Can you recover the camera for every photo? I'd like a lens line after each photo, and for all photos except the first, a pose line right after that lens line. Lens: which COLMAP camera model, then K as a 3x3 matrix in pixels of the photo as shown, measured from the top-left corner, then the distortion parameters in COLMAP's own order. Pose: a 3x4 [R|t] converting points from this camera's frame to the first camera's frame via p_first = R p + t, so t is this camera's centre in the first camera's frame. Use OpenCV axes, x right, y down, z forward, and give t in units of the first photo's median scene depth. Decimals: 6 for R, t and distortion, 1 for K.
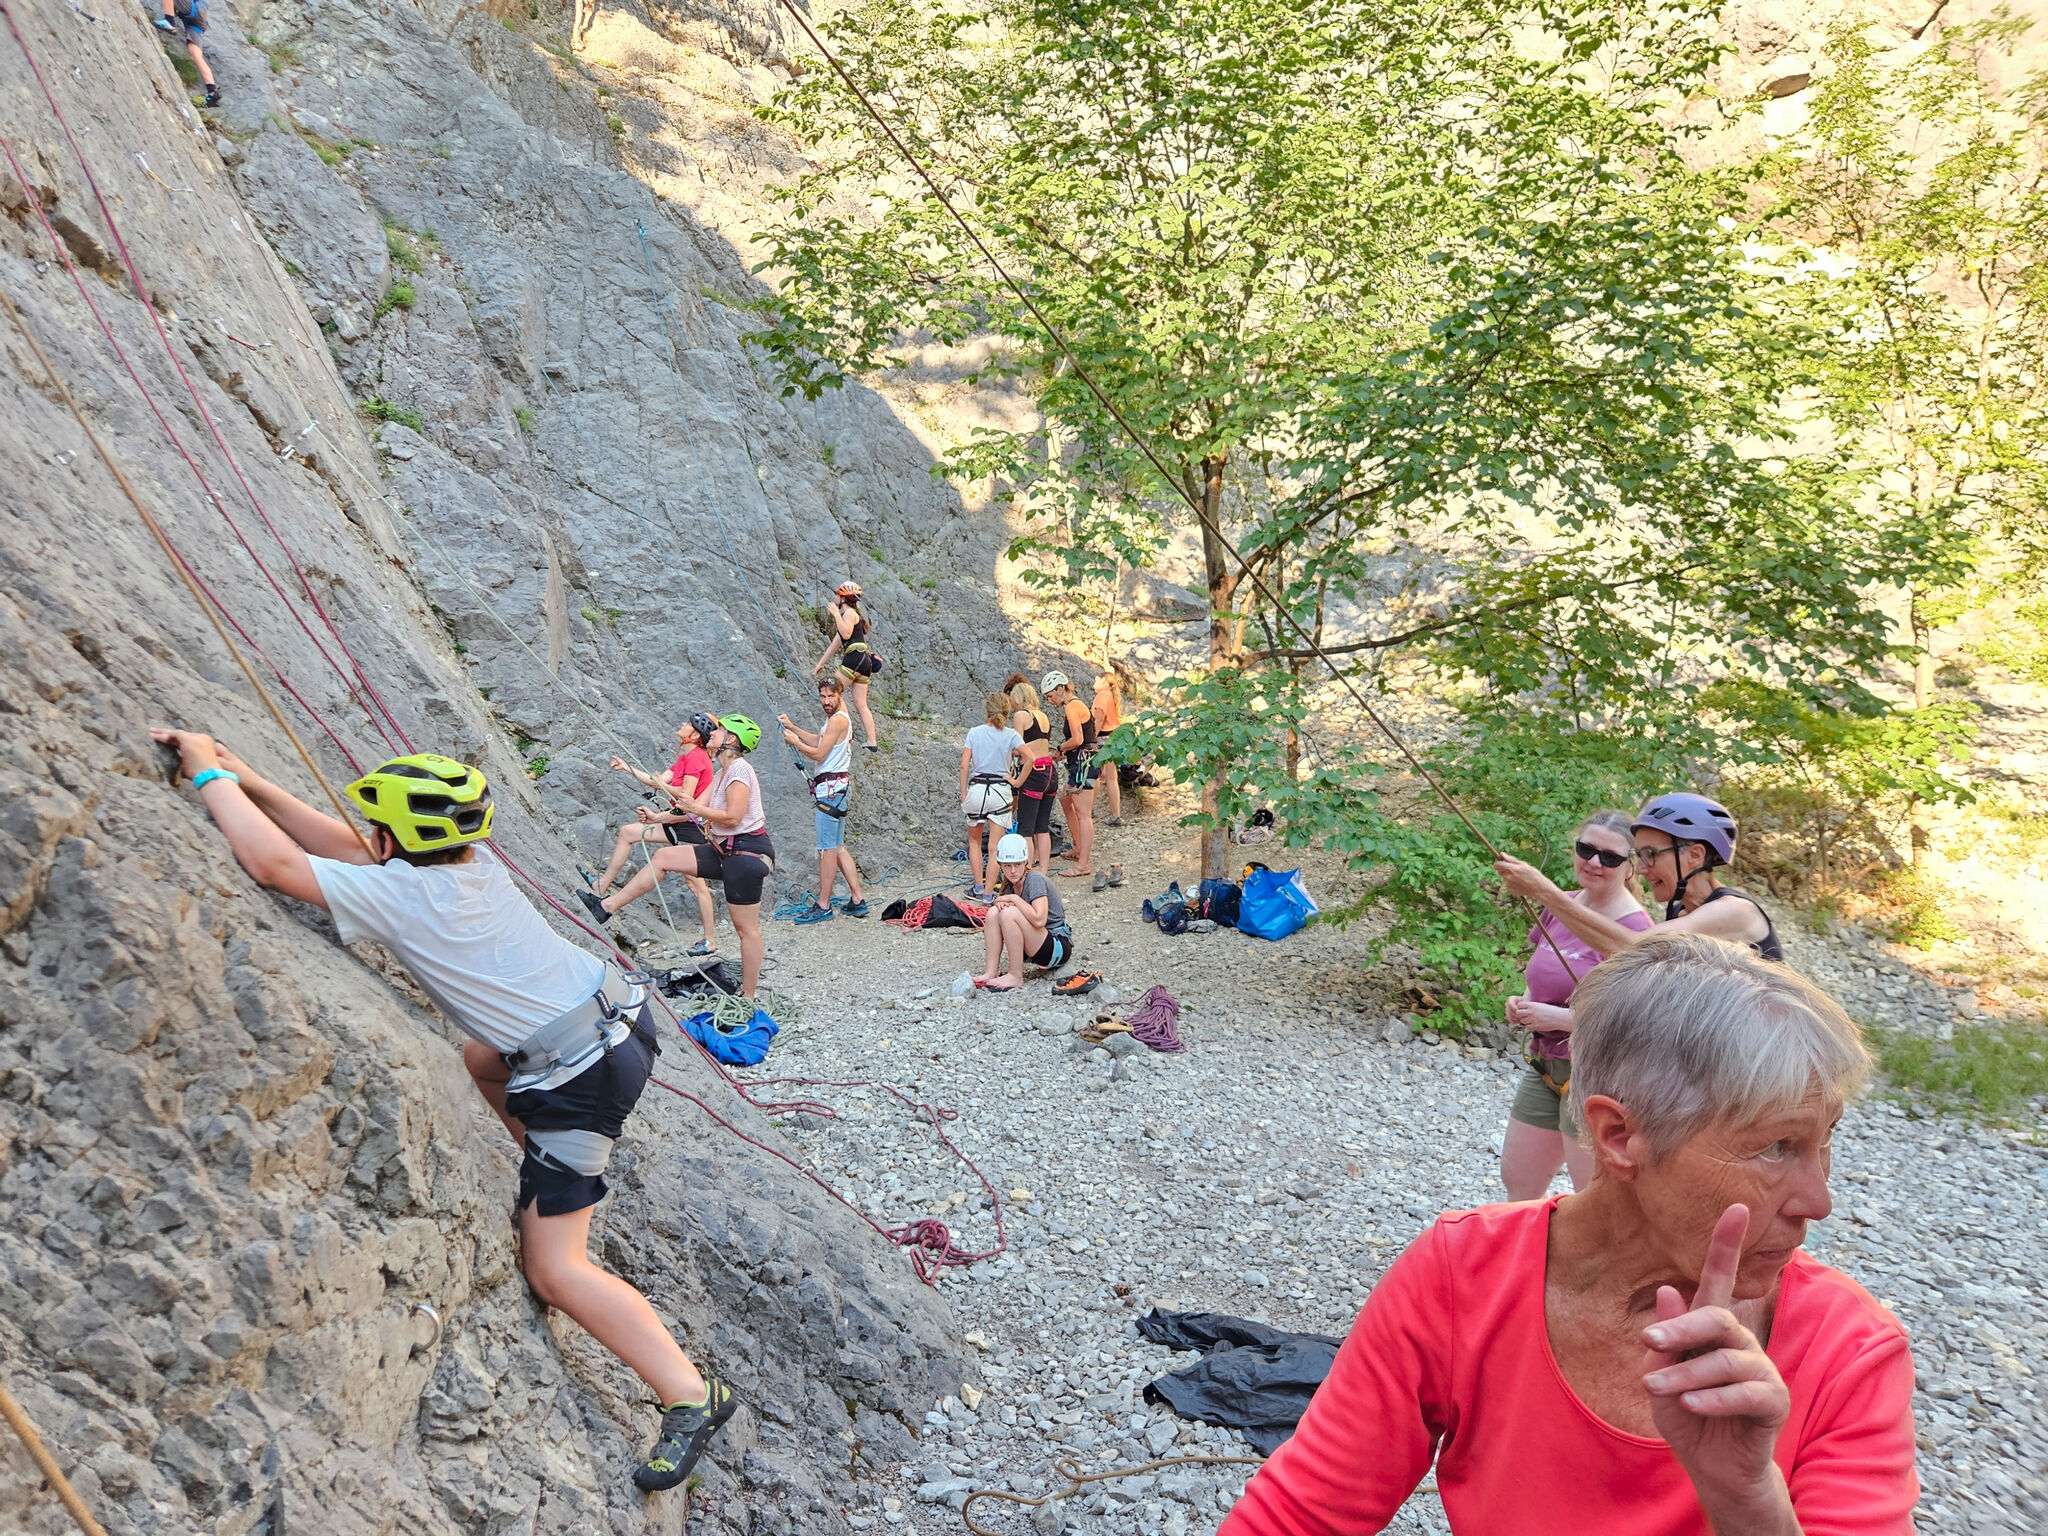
lens RADIAL K [[1349.3, 0, 1027.0], [0, 1349.3, 771.6], [0, 0, 1]] dist [0.026686, -0.008778]
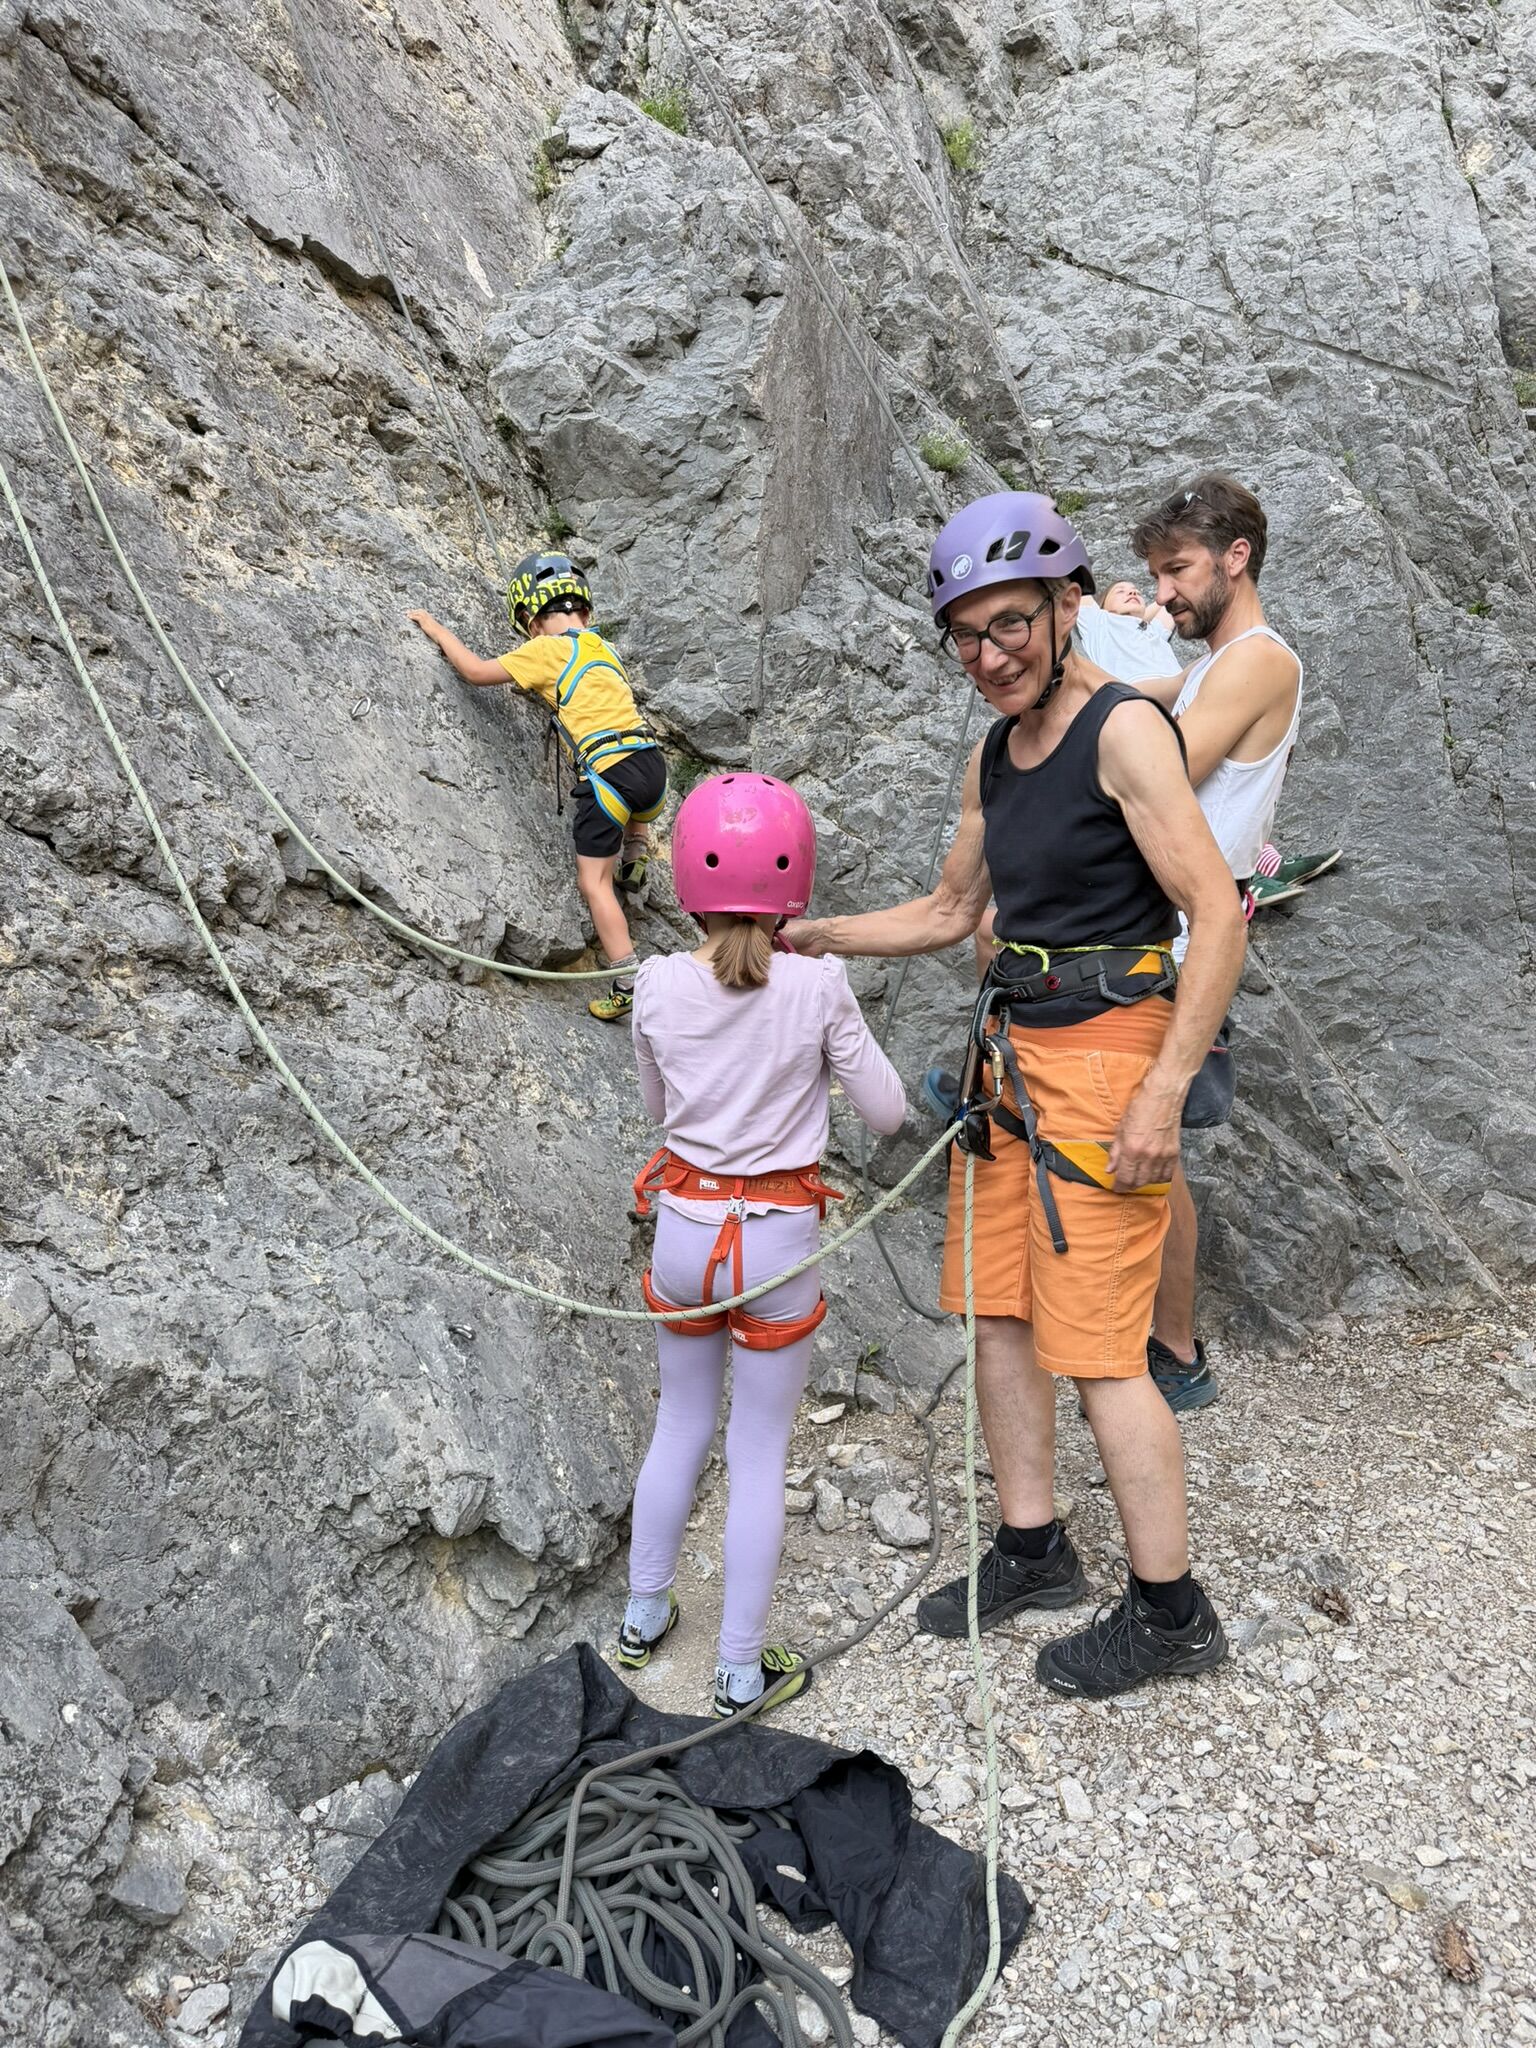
lens RADIAL K [[1448.7, 0, 776.5], [0, 1448.7, 1007.7], [0, 0, 1]] dist [0.030466, -0.040233]
pose [[0.784797, 0.078123, -0.614809, -0.074462], [-0.032439, 0.995841, 0.085132, 0.008358], [0.618903, -0.046868, 0.784068, 0.537923]]
